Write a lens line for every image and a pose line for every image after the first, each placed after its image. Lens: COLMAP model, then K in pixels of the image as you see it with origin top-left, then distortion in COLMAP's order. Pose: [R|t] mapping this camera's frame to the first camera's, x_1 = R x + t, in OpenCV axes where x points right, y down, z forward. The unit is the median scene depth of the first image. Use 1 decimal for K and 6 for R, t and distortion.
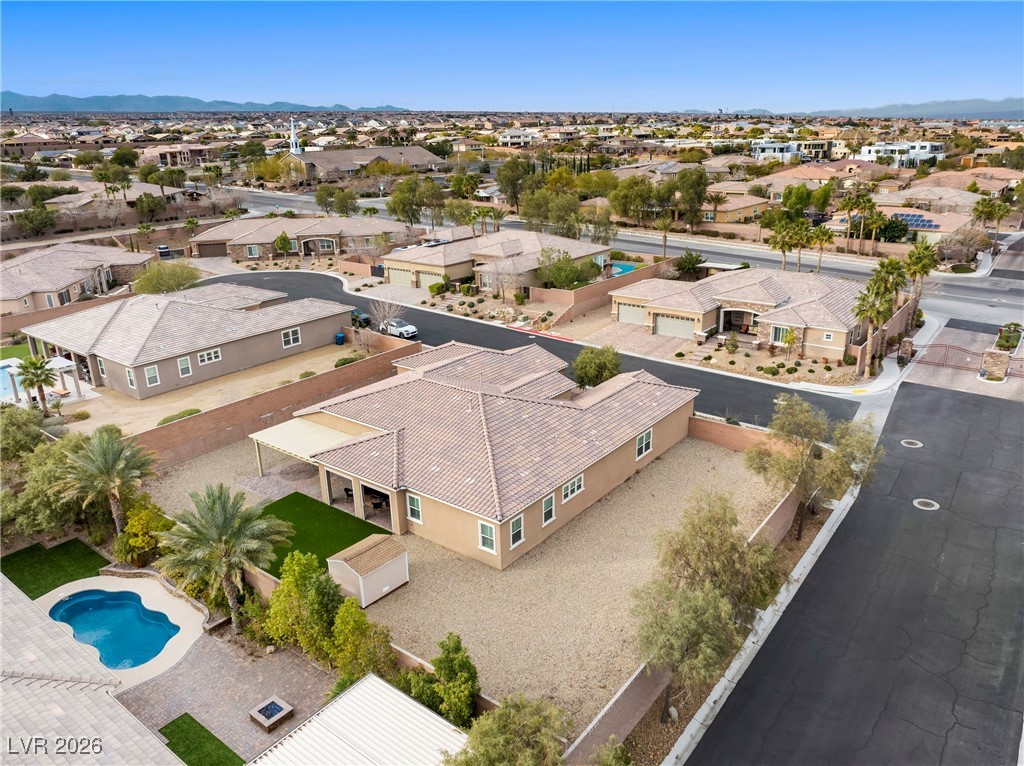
lens RADIAL K [[743.5, 0, 512.0], [0, 743.5, 383.0], [0, 0, 1]] dist [-0.041109, -0.002761]
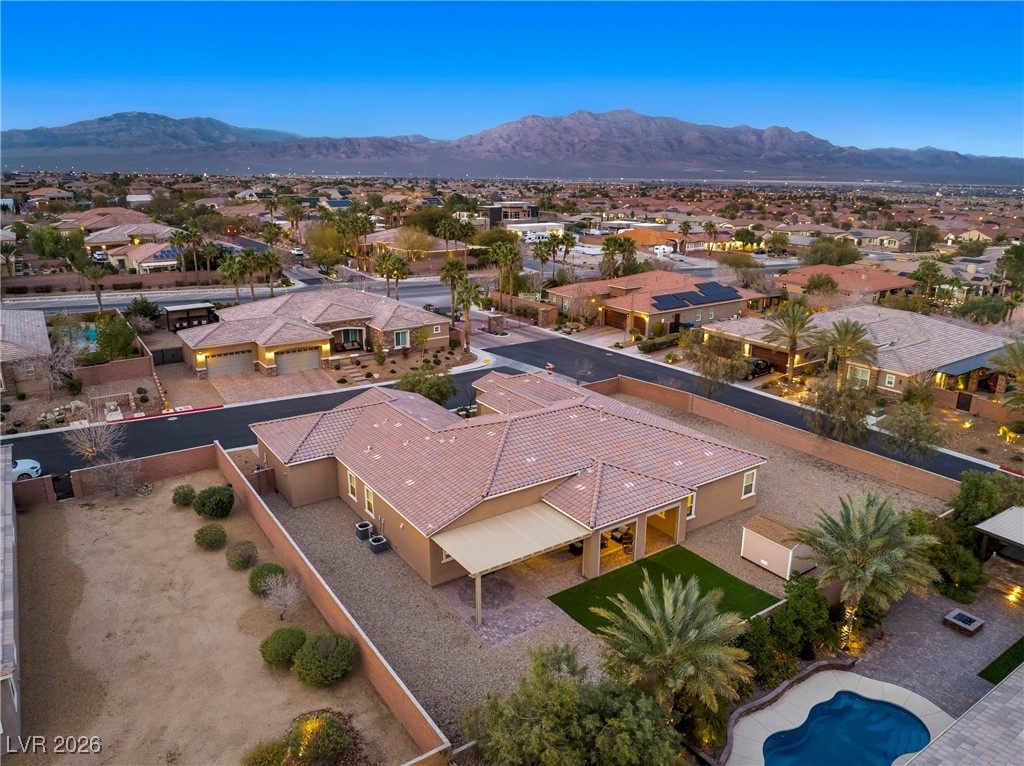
lens RADIAL K [[722.4, 0, 512.0], [0, 722.4, 383.0], [0, 0, 1]] dist [-0.061051, 0.036068]
pose [[0.306773, -0.248819, 0.918683, -0.560102], [0.299263, 0.941486, 0.155063, -0.112093], [-0.903511, 0.227359, 0.363285, 0.434644]]
